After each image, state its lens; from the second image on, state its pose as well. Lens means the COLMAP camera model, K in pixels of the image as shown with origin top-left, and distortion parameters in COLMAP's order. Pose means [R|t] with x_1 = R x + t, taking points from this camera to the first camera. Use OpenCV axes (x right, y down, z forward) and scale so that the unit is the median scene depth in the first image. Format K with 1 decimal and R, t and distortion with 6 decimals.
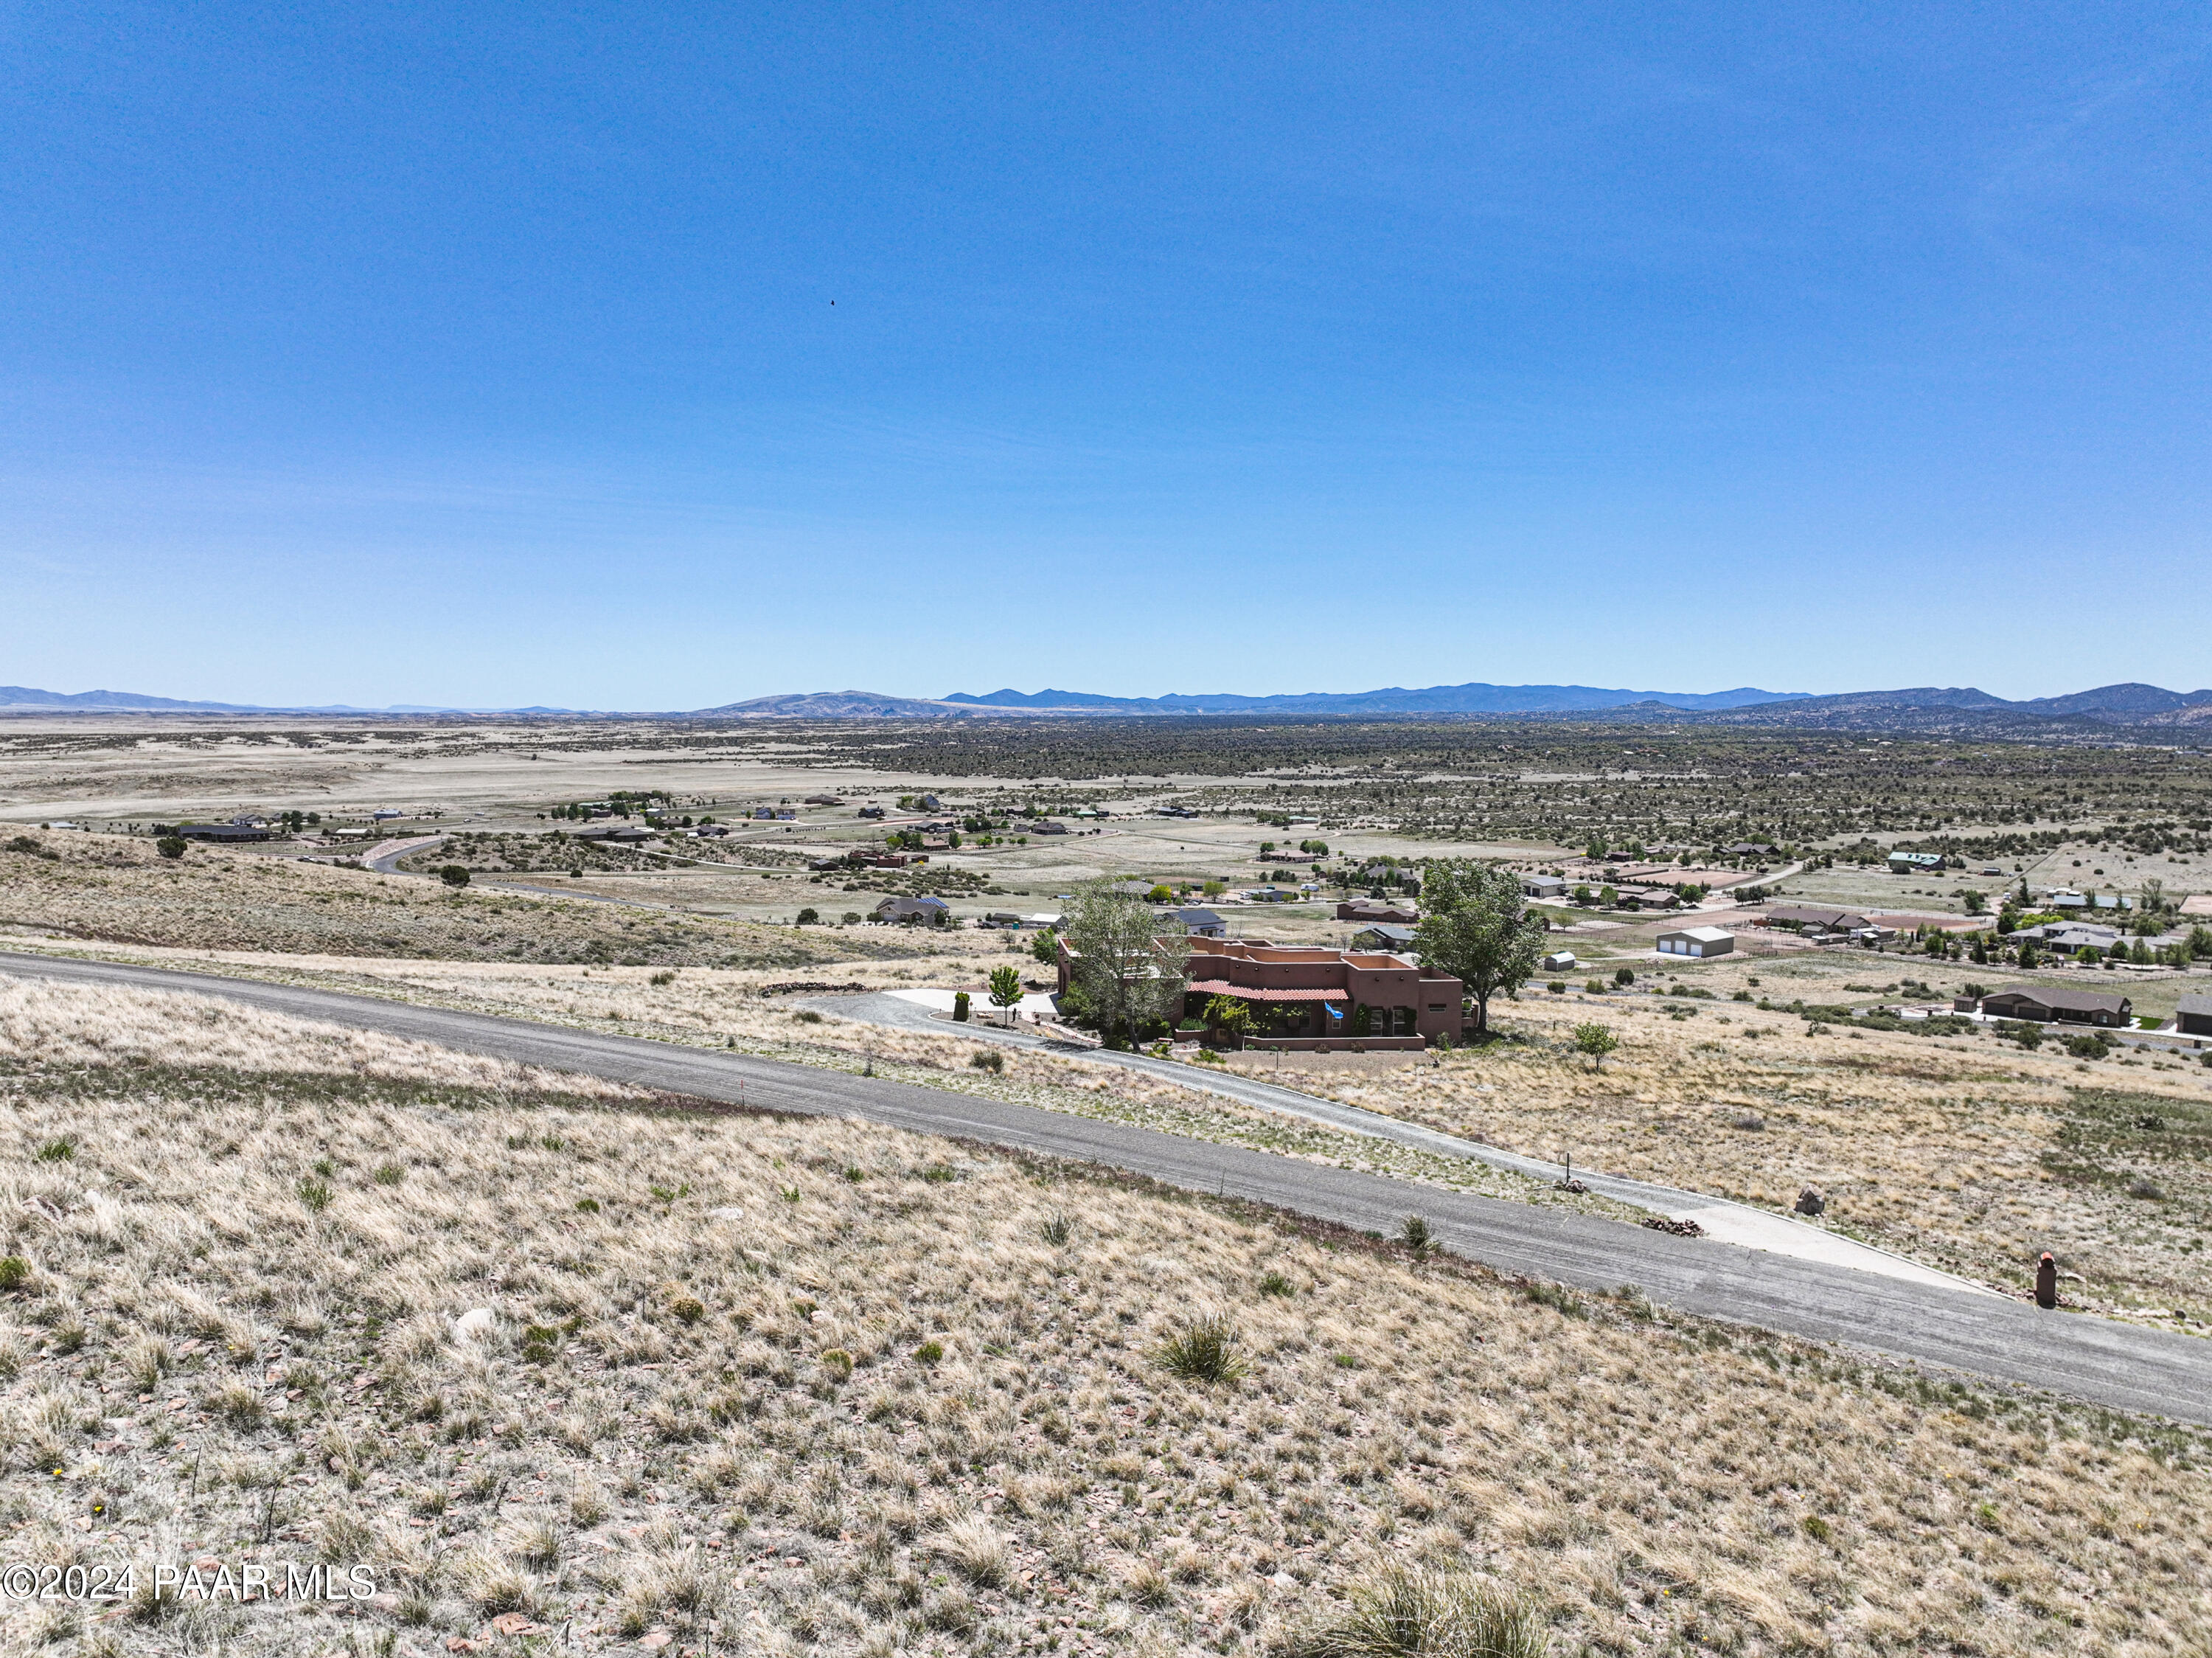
lens RADIAL K [[1556.6, 0, 1107.7], [0, 1556.6, 830.9], [0, 0, 1]] dist [-0.003197, 0.019415]
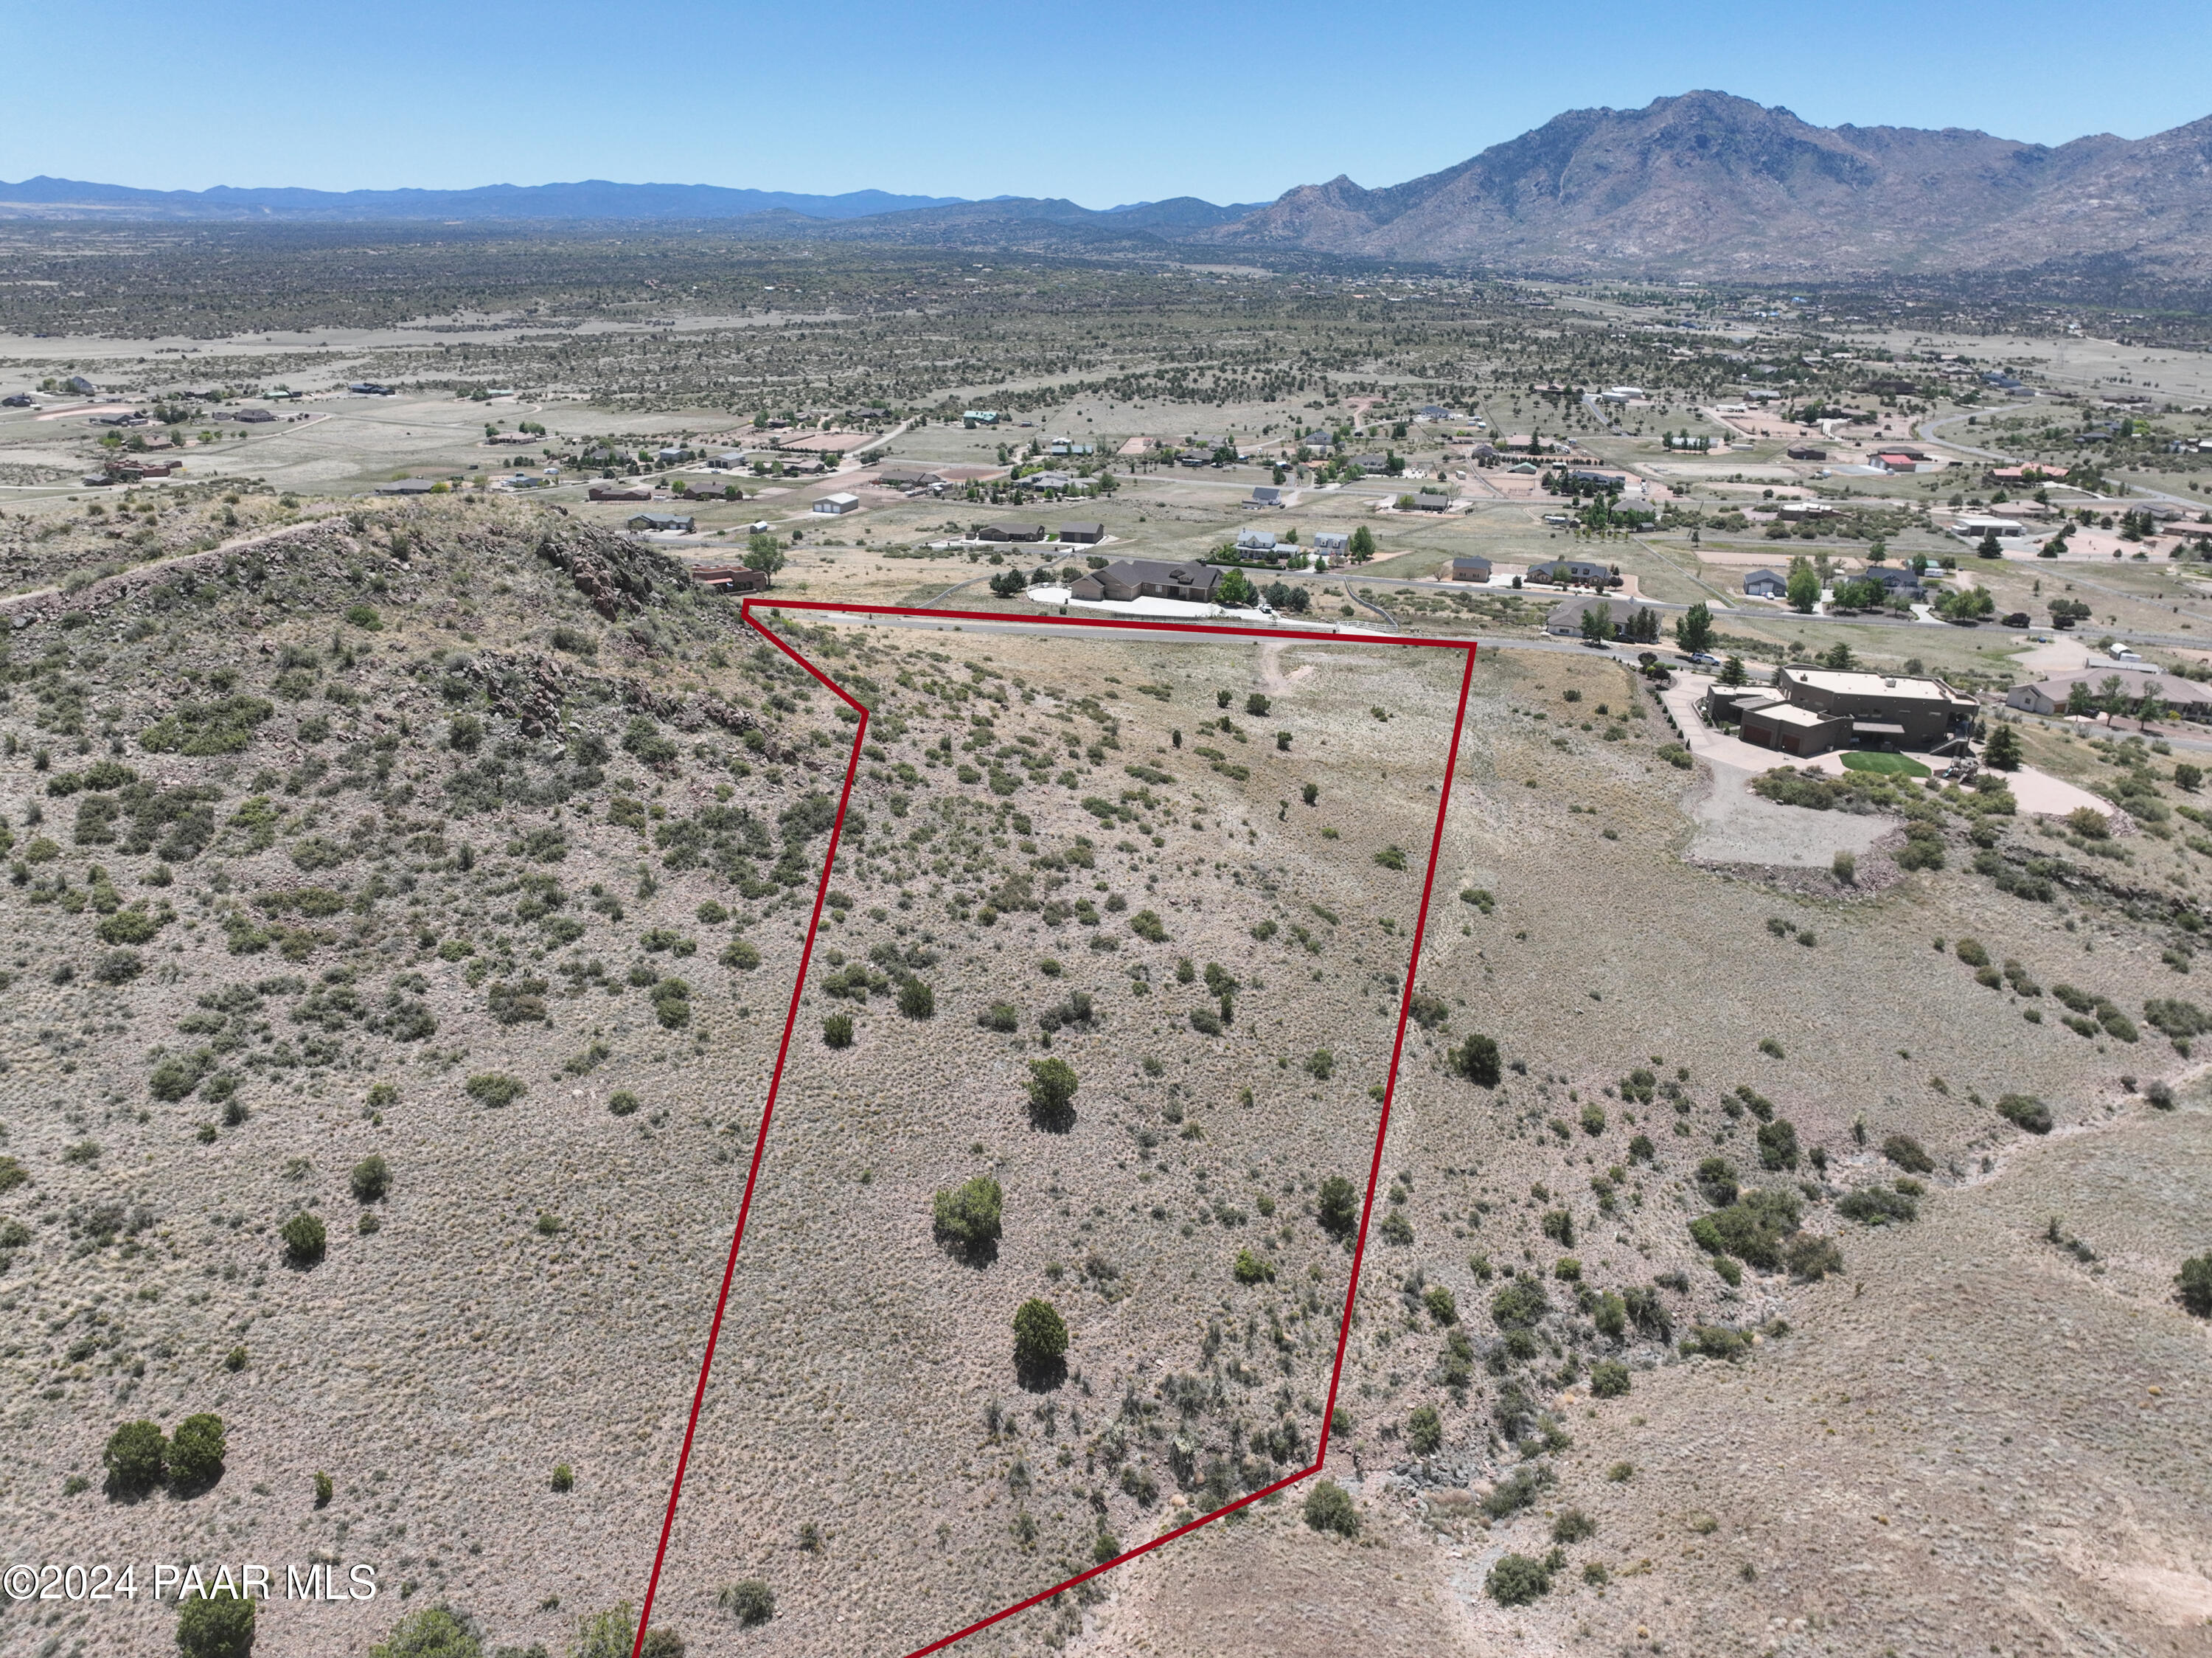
lens RADIAL K [[1557.9, 0, 1107.0], [0, 1557.9, 825.8], [0, 0, 1]] dist [-0.004749, 0.020840]
pose [[0.864447, -0.178702, 0.469890, -0.112244], [0.031866, 0.952287, 0.303536, -0.052553], [-0.501713, -0.247417, 0.828896, -0.319485]]
